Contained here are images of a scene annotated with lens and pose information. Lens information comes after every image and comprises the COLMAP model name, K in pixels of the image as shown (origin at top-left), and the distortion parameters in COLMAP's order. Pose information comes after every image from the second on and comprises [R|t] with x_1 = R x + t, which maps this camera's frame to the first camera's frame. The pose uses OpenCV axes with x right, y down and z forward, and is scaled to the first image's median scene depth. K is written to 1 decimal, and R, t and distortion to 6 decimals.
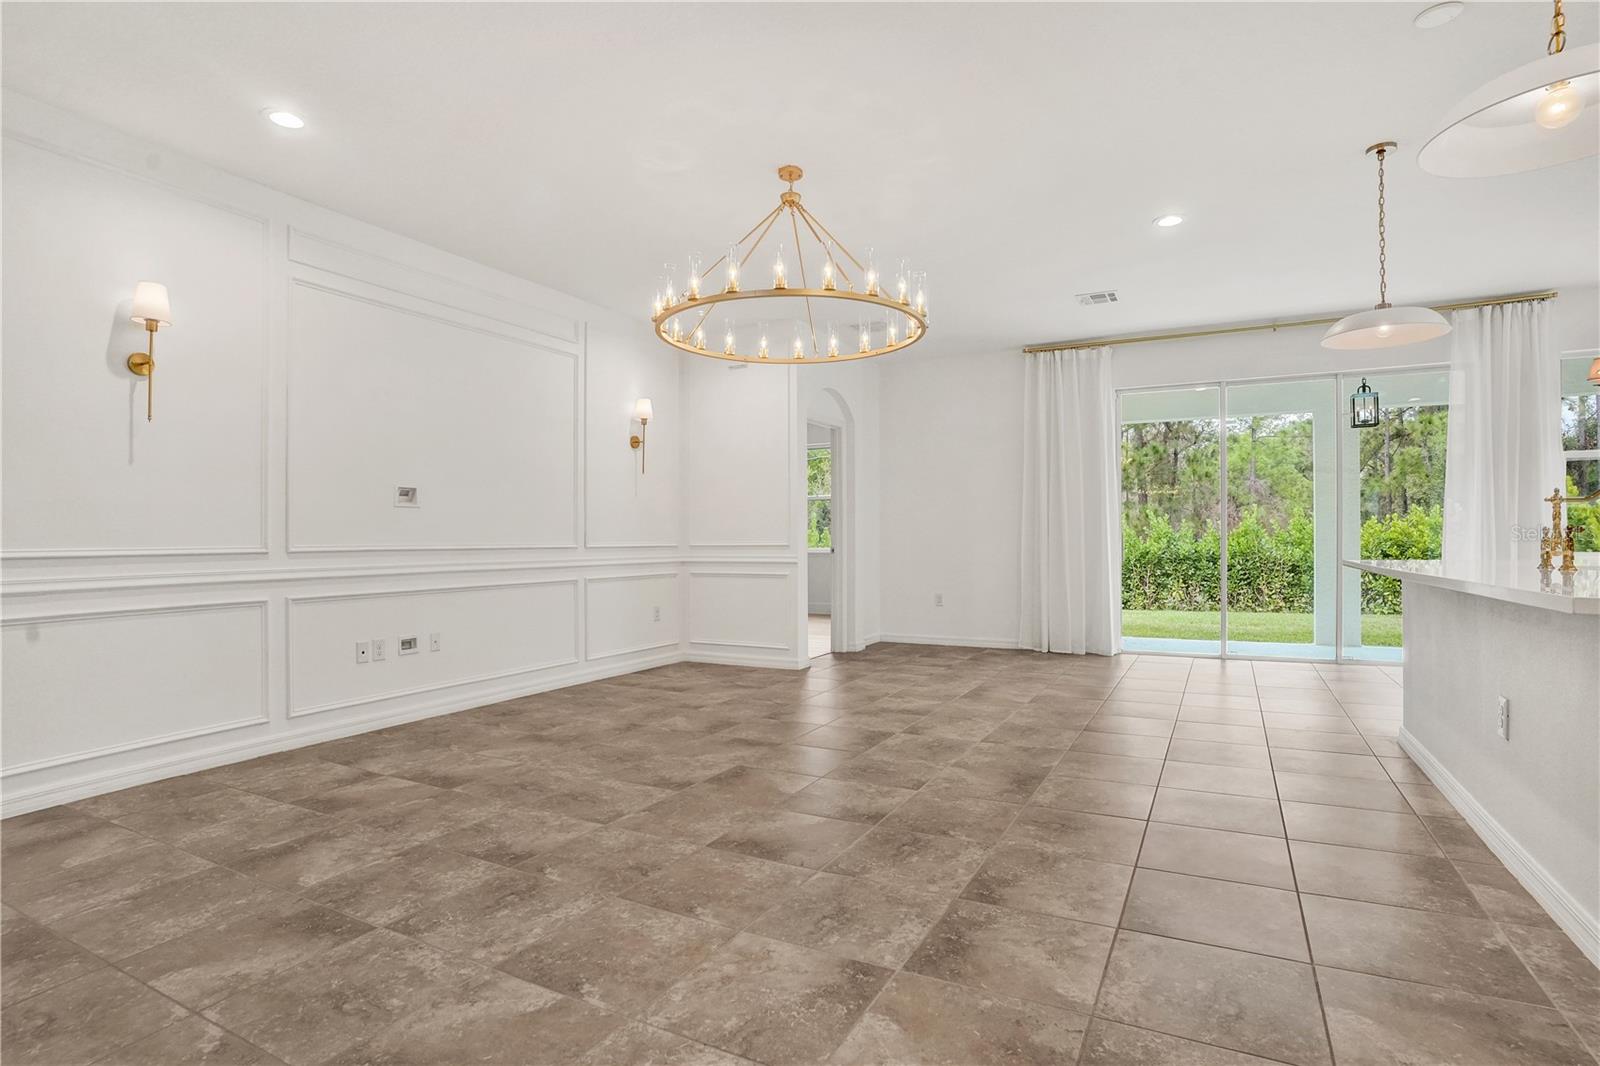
lens RADIAL K [[810.8, 0, 795.3], [0, 810.8, 513.0], [0, 0, 1]] dist [-0.076913, 0.066442]
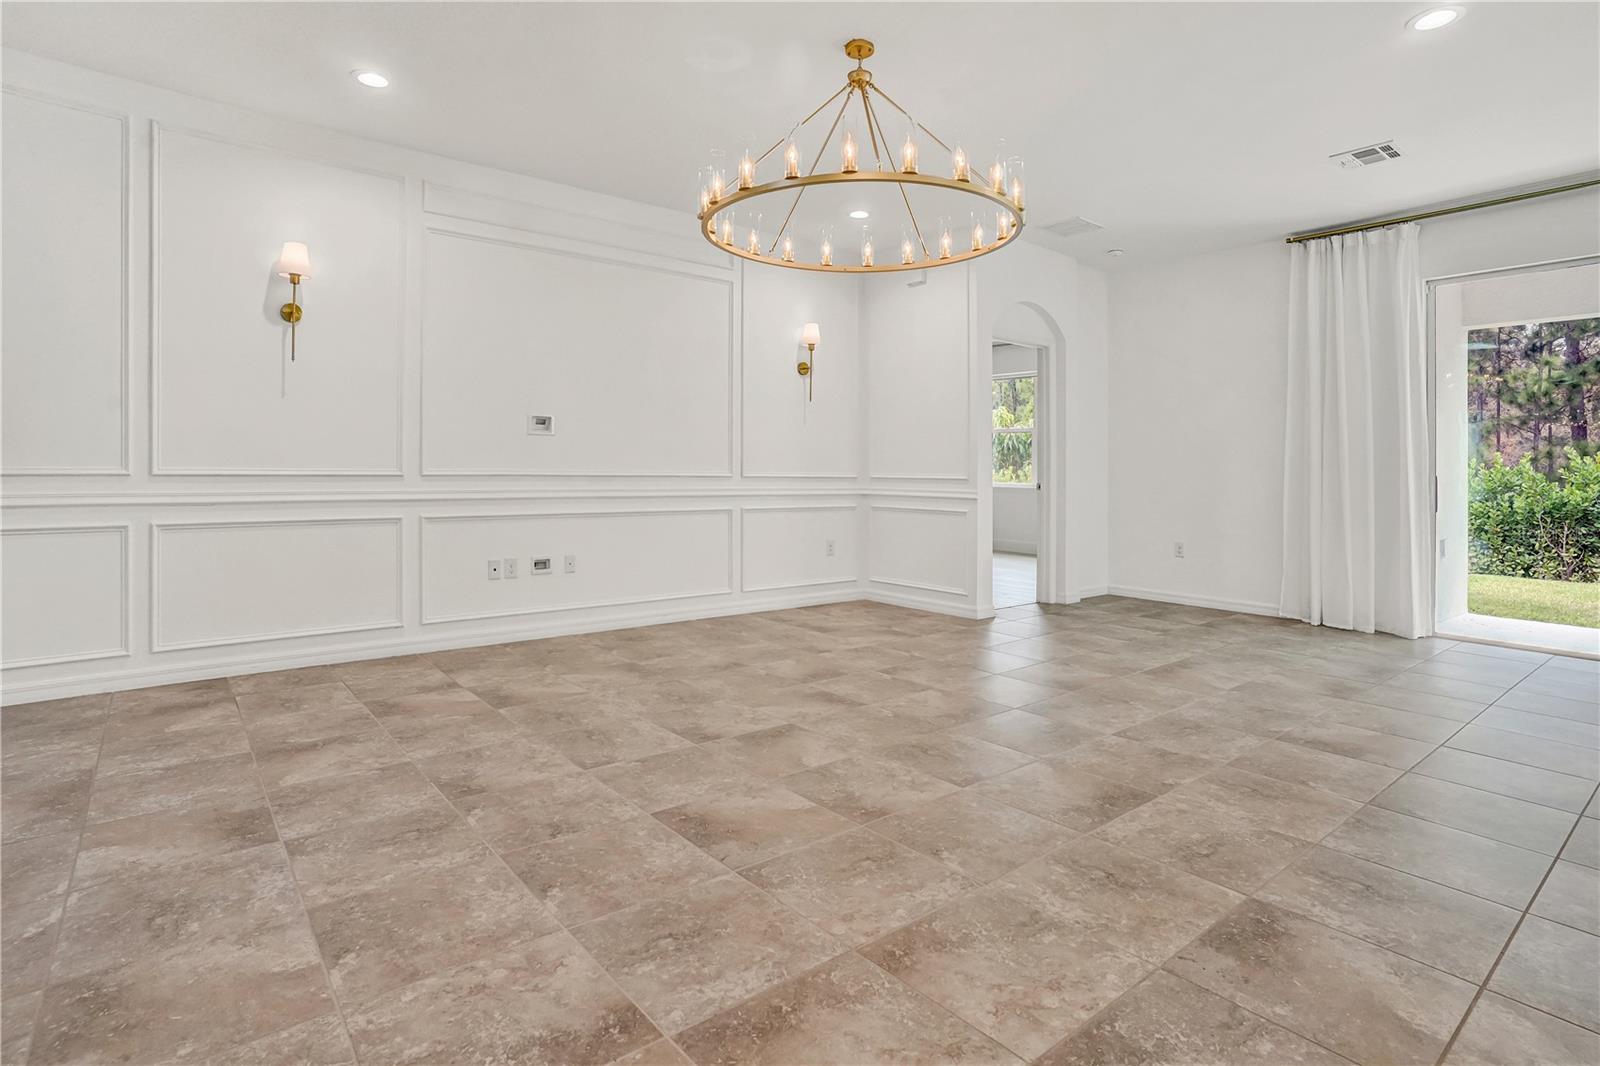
lens RADIAL K [[804.9, 0, 800.3], [0, 804.9, 457.1], [0, 0, 1]] dist [-0.055676, 0.043982]
pose [[0.921629, 0.014693, -0.387795, 0.272988], [-0.008625, 0.999812, 0.017385, 0.001071], [0.387977, -0.012678, 0.921582, 0.181068]]
